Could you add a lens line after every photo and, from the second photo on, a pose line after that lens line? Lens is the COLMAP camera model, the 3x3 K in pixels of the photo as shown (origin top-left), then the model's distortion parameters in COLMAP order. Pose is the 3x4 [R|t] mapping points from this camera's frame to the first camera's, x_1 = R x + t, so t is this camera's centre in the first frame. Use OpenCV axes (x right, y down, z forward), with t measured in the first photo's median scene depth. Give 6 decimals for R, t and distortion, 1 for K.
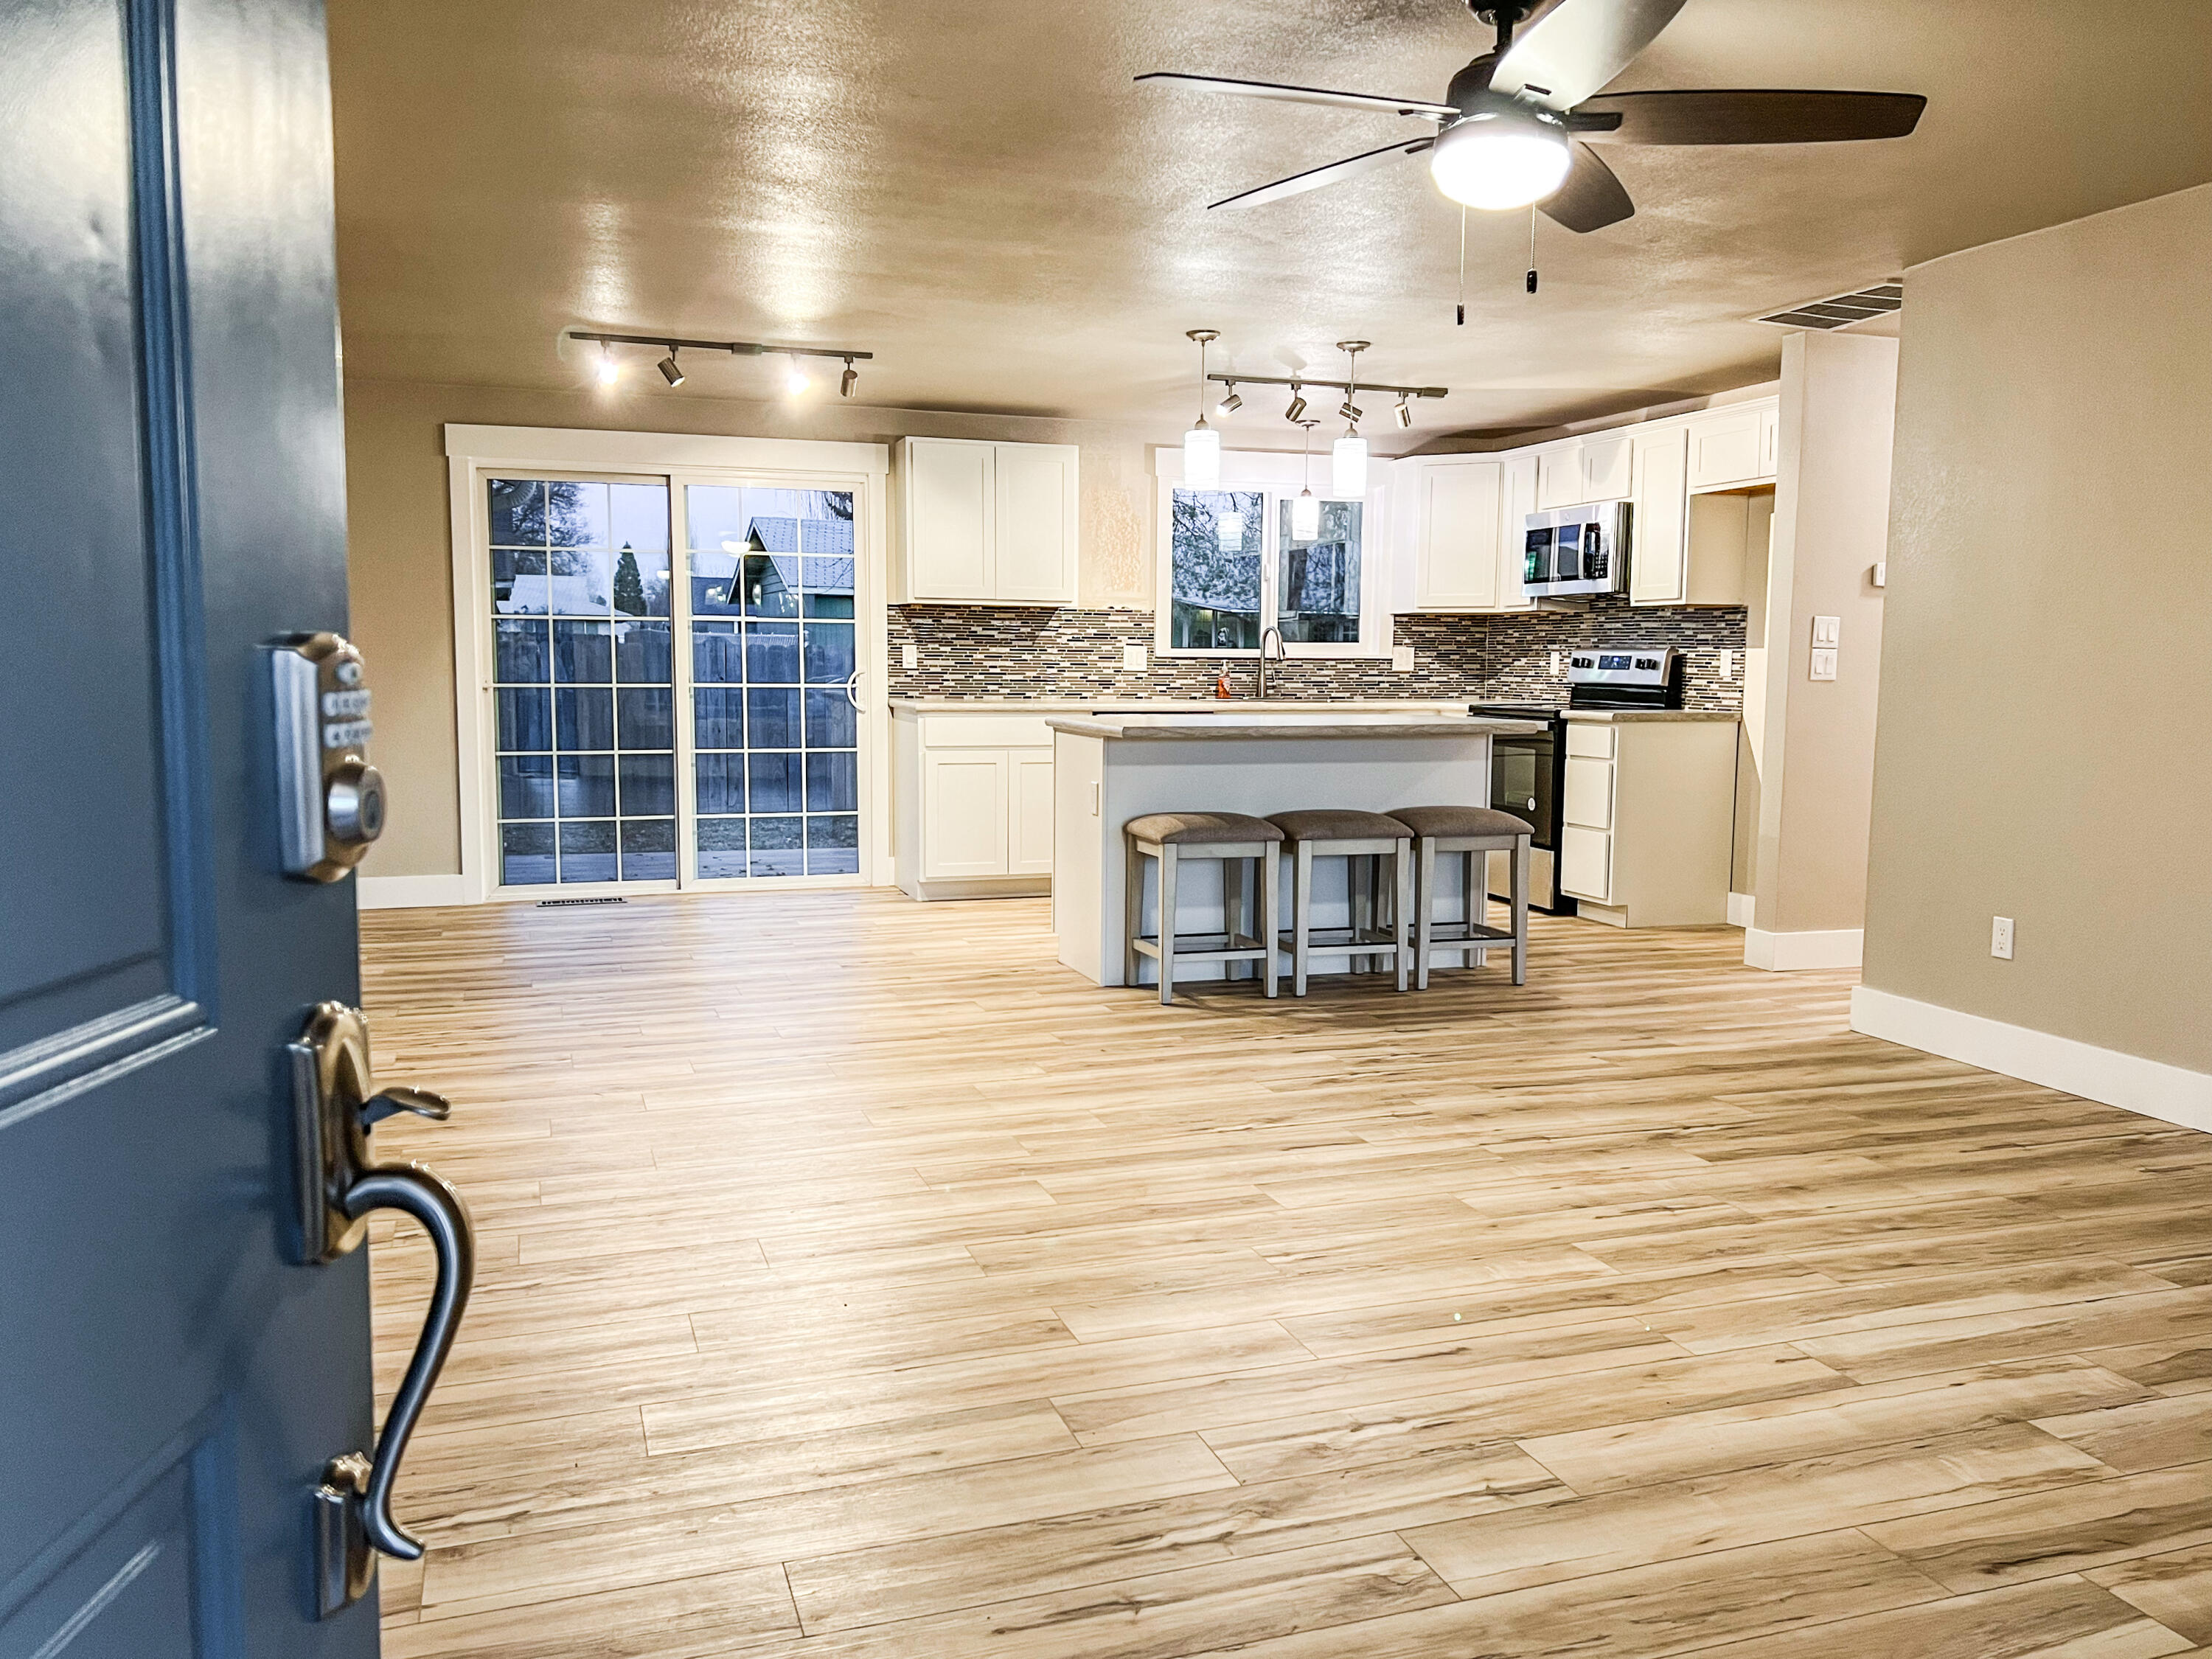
lens RADIAL K [[1743.9, 0, 1150.7], [0, 1743.9, 836.6], [0, 0, 1]] dist [0.138430, -0.275877]
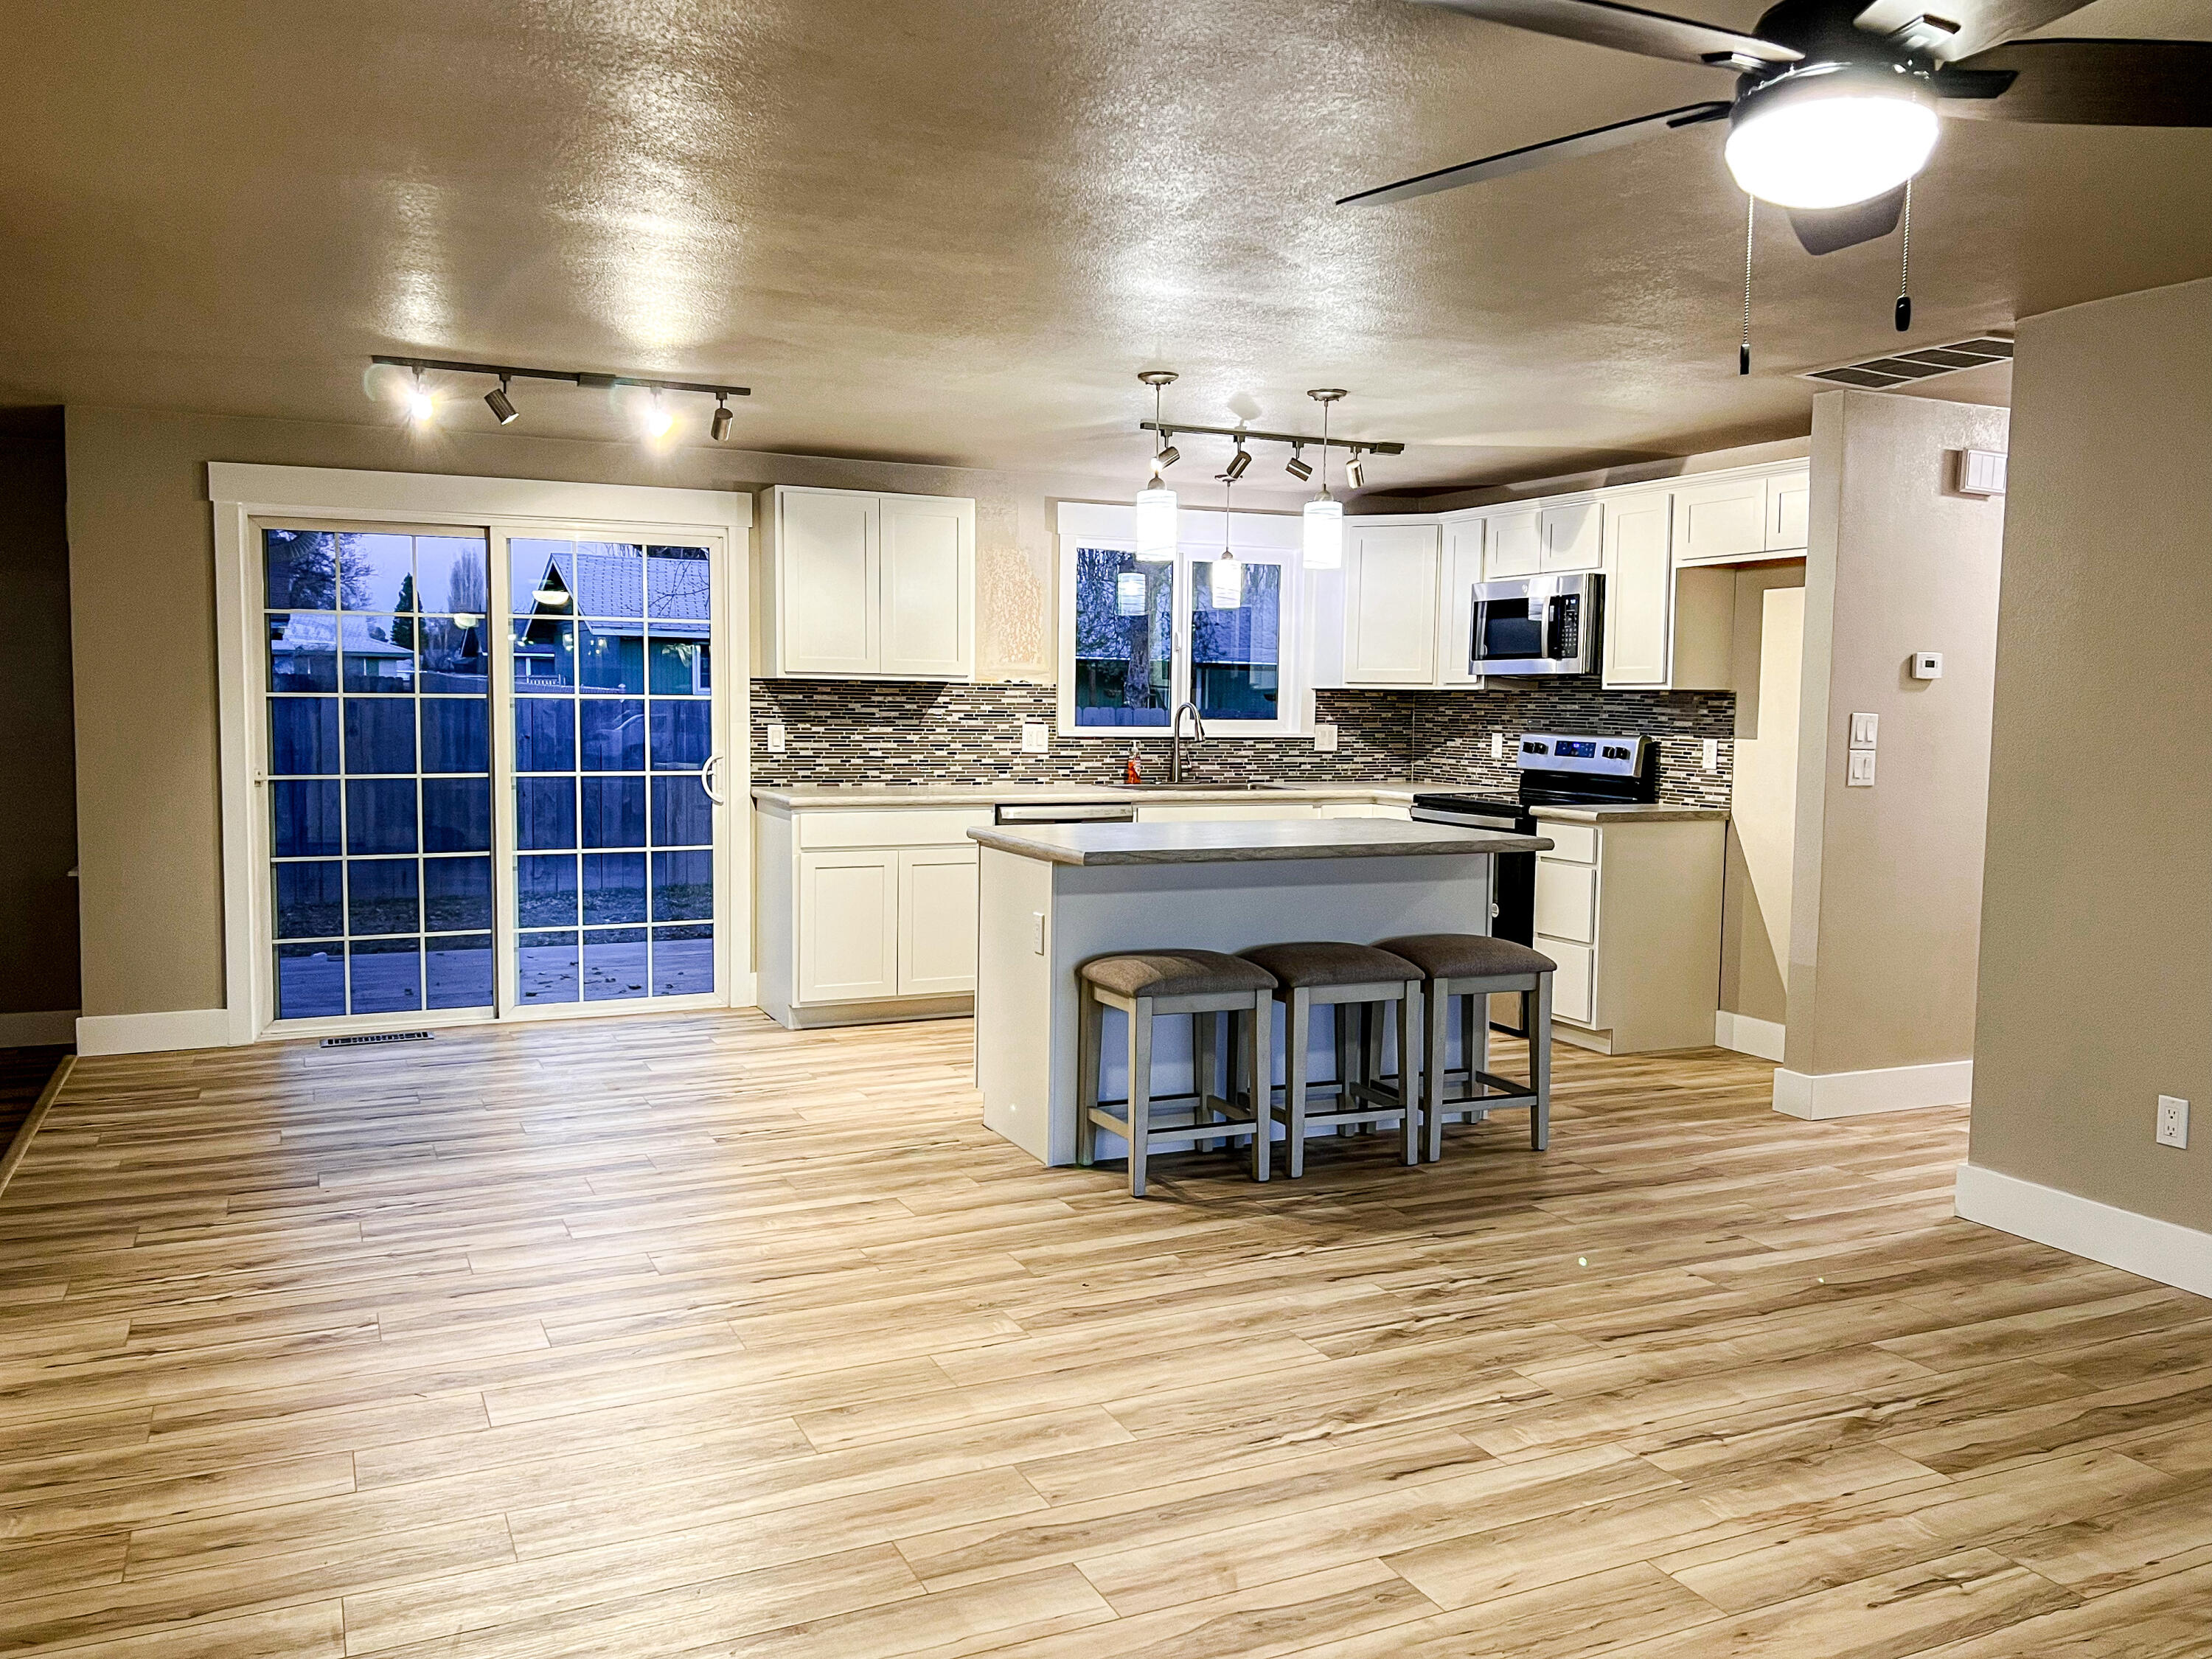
lens RADIAL K [[1741.3, 0, 1139.6], [0, 1741.3, 825.9], [0, 0, 1]] dist [0.121915, -0.197983]
pose [[0.994484, -0.003144, 0.104837, -0.057487], [0.005920, 0.999640, -0.026177, -0.041435], [-0.104717, 0.026653, 0.994145, 0.146900]]
